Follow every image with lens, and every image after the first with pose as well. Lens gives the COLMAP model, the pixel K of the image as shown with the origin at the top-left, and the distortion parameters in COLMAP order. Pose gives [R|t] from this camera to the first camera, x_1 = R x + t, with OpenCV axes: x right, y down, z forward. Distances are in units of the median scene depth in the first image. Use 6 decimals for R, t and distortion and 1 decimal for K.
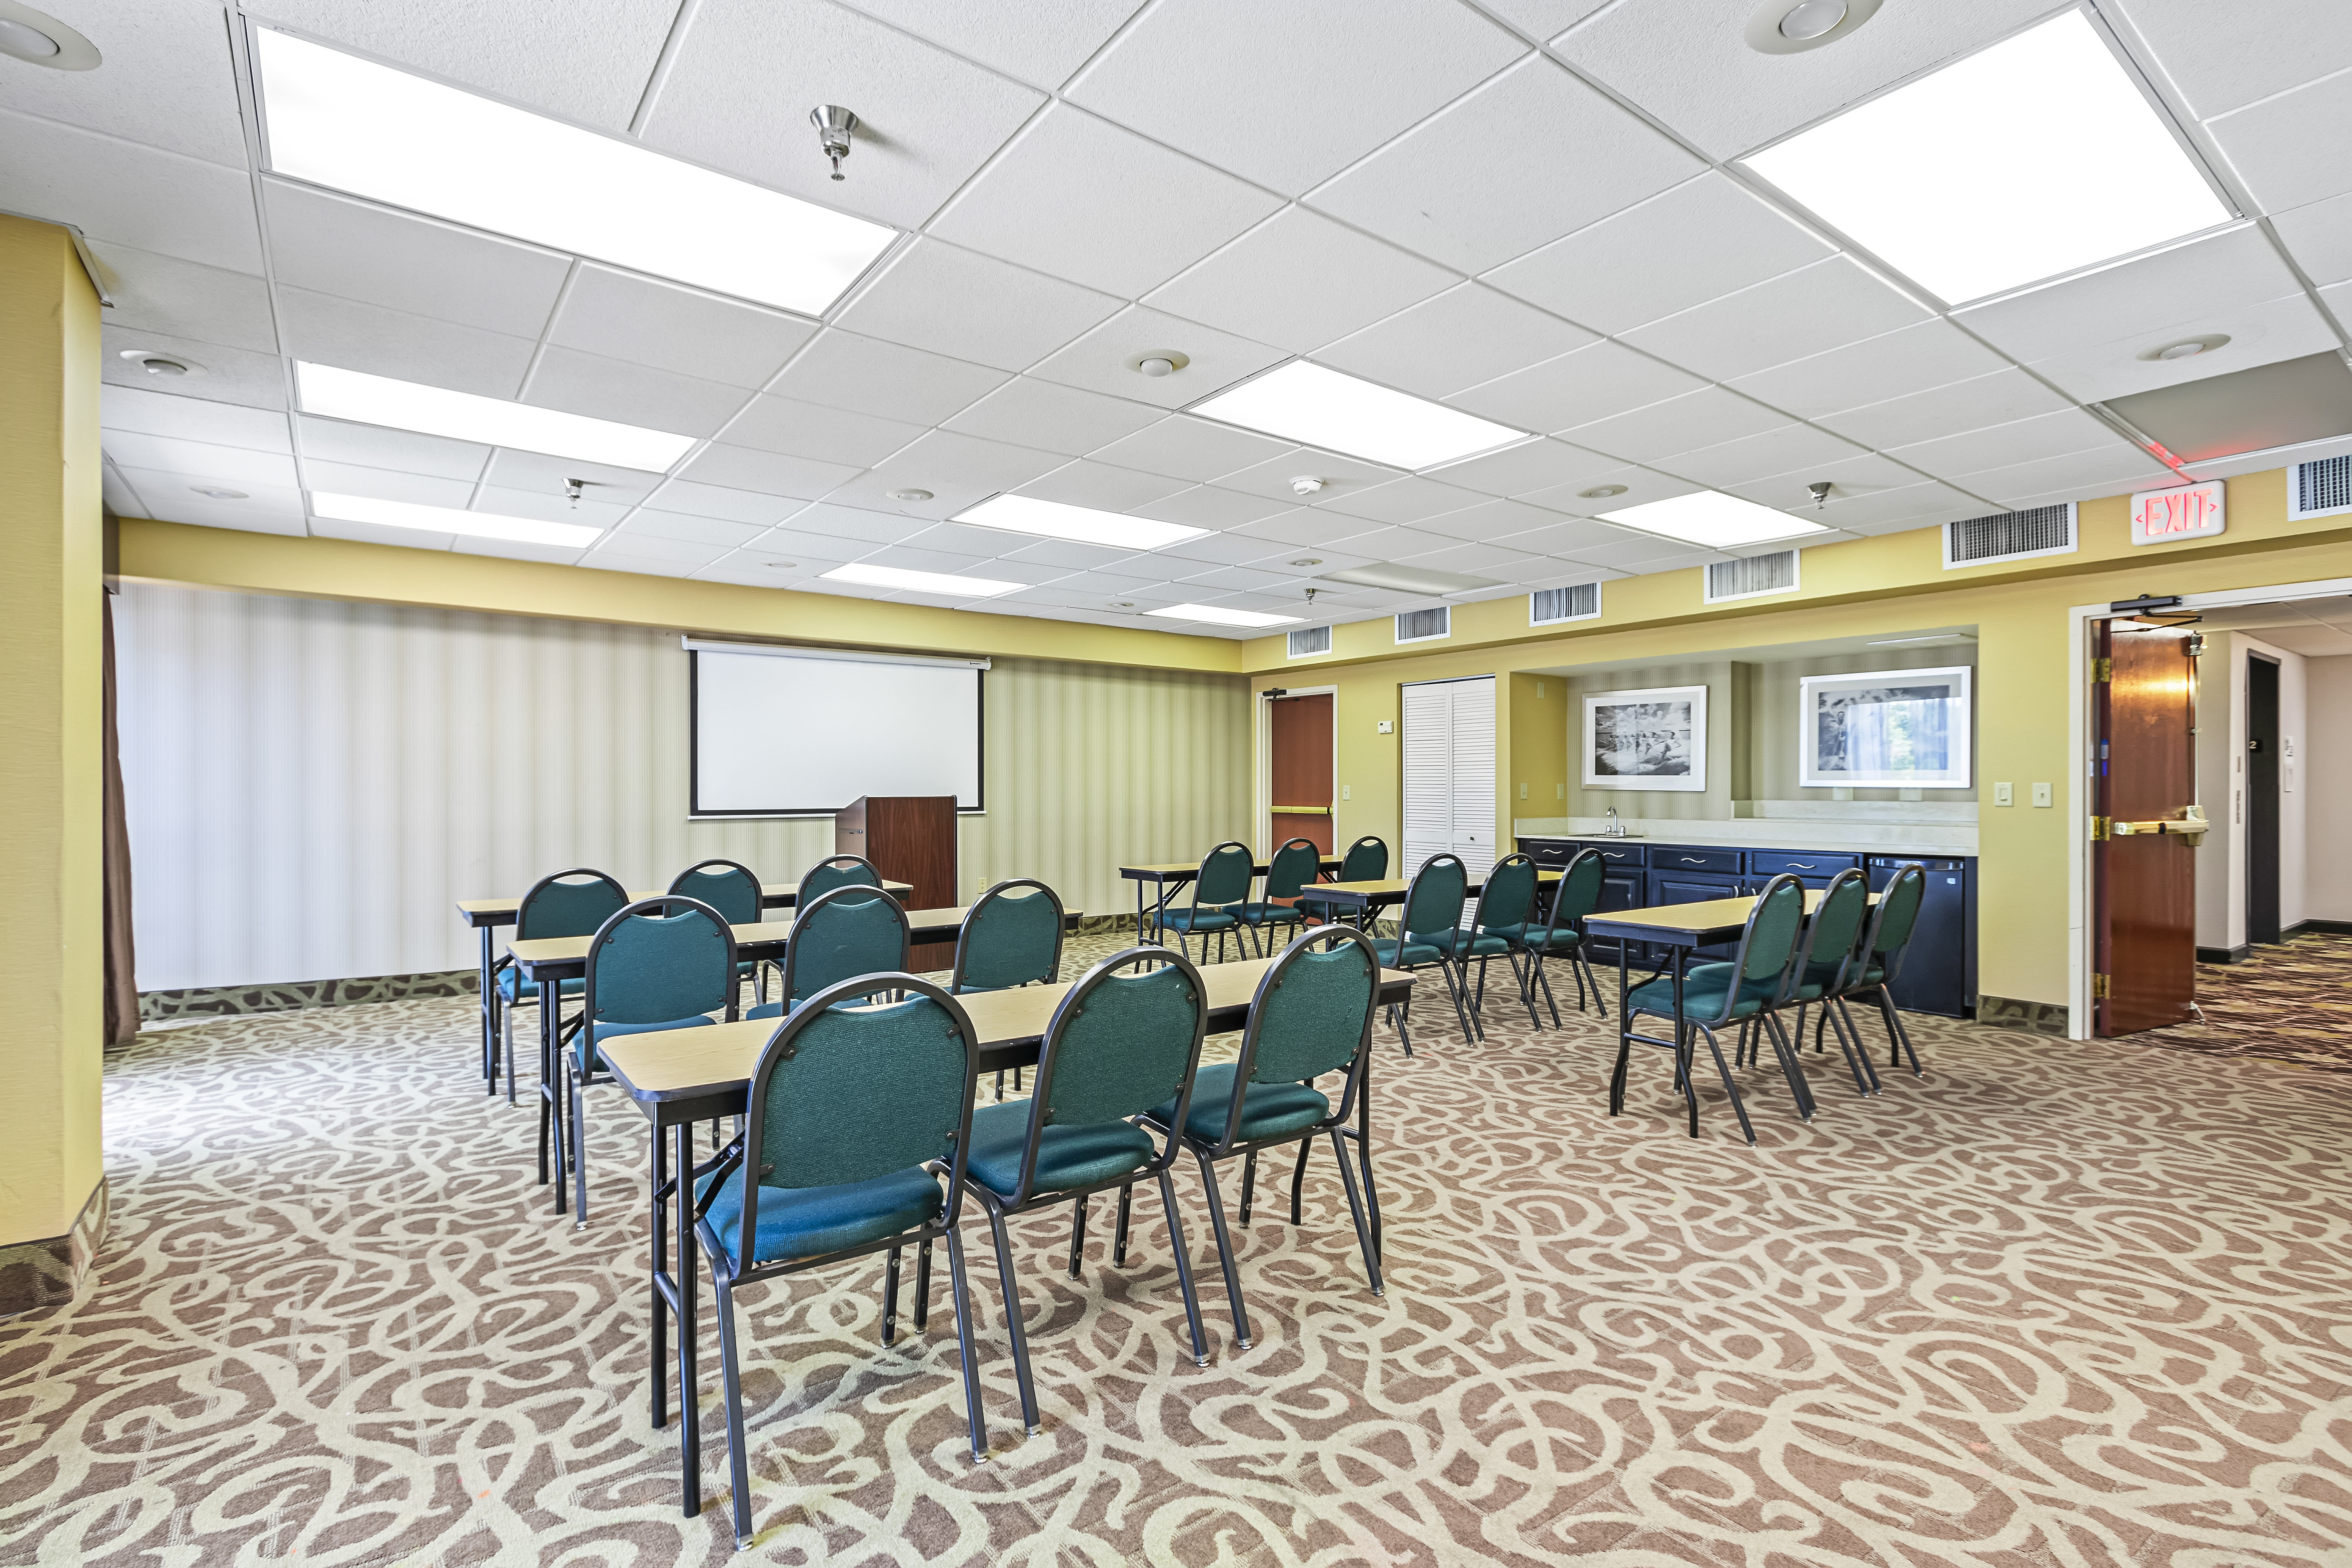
lens RADIAL K [[1096.2, 0, 1162.4], [0, 1096.2, 787.4], [0, 0, 1]] dist [-0.002581, -0.000535]
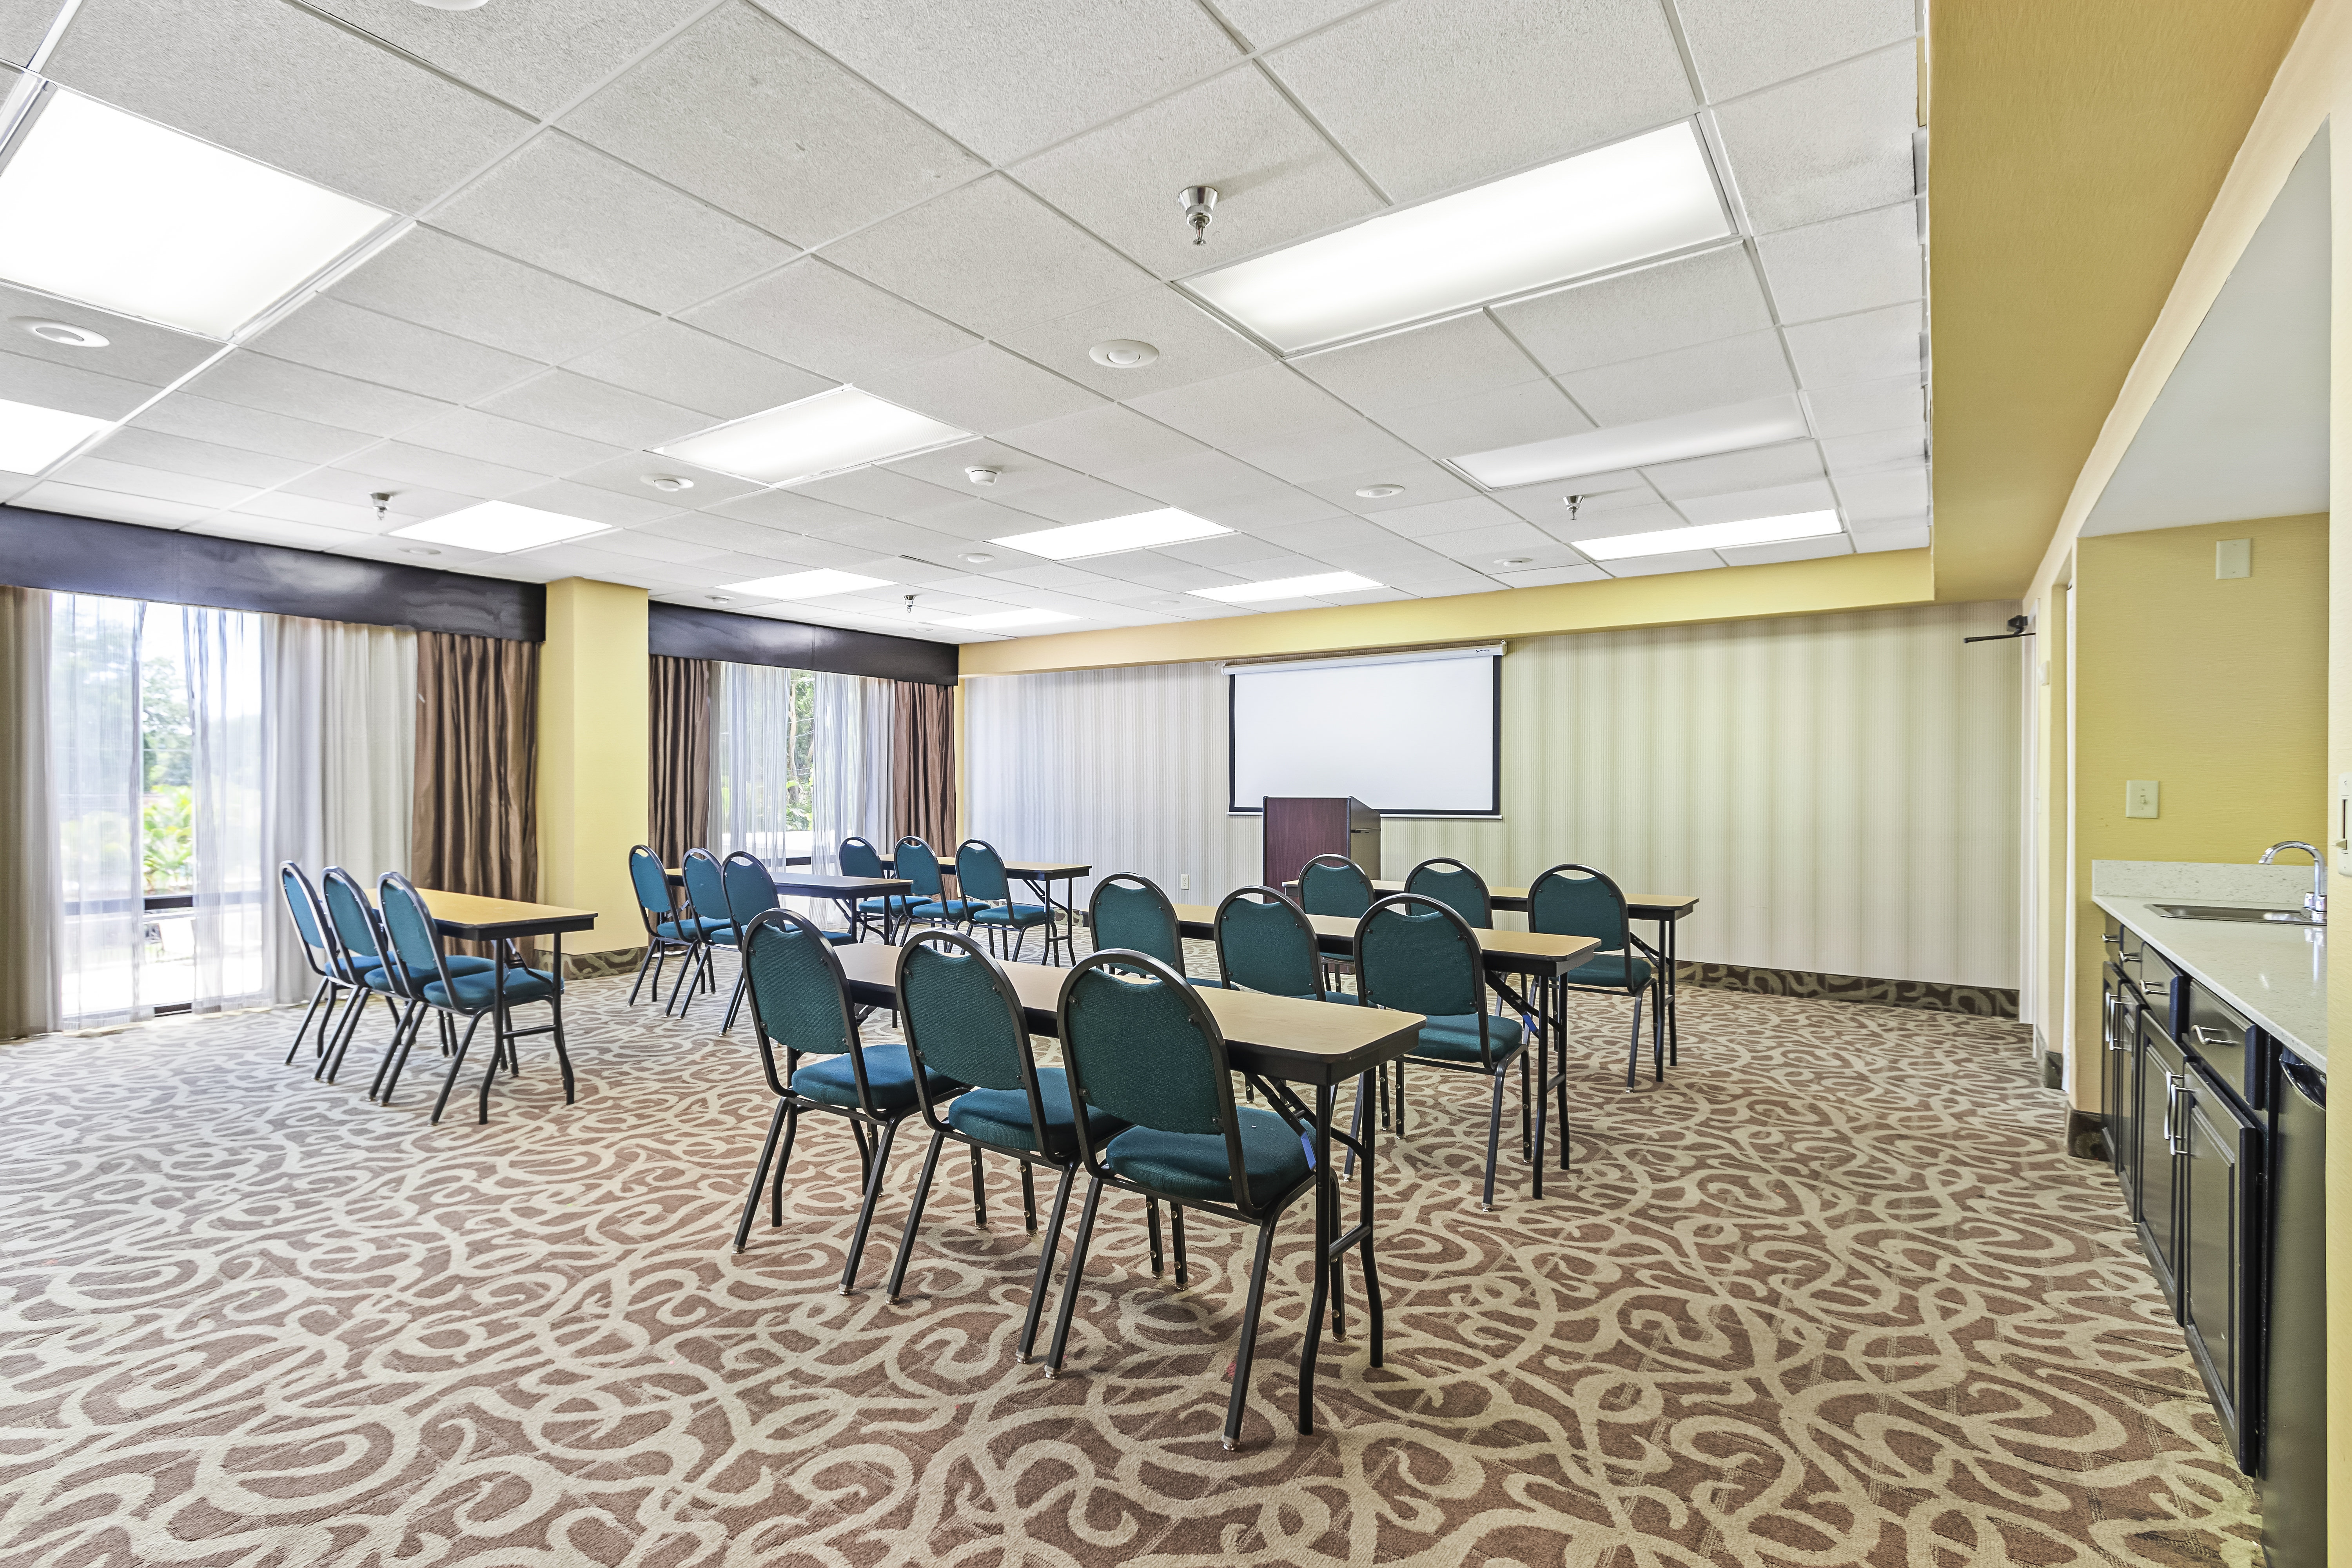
lens RADIAL K [[1112.9, 0, 1125.7], [0, 1112.9, 694.0], [0, 0, 1]] dist [0.006939, 0.001185]
pose [[0.299634, -0.077792, -0.950877, 0.091481], [-0.001939, 0.996618, -0.082145, -0.000153], [0.954052, 0.026457, 0.298470, 0.066106]]
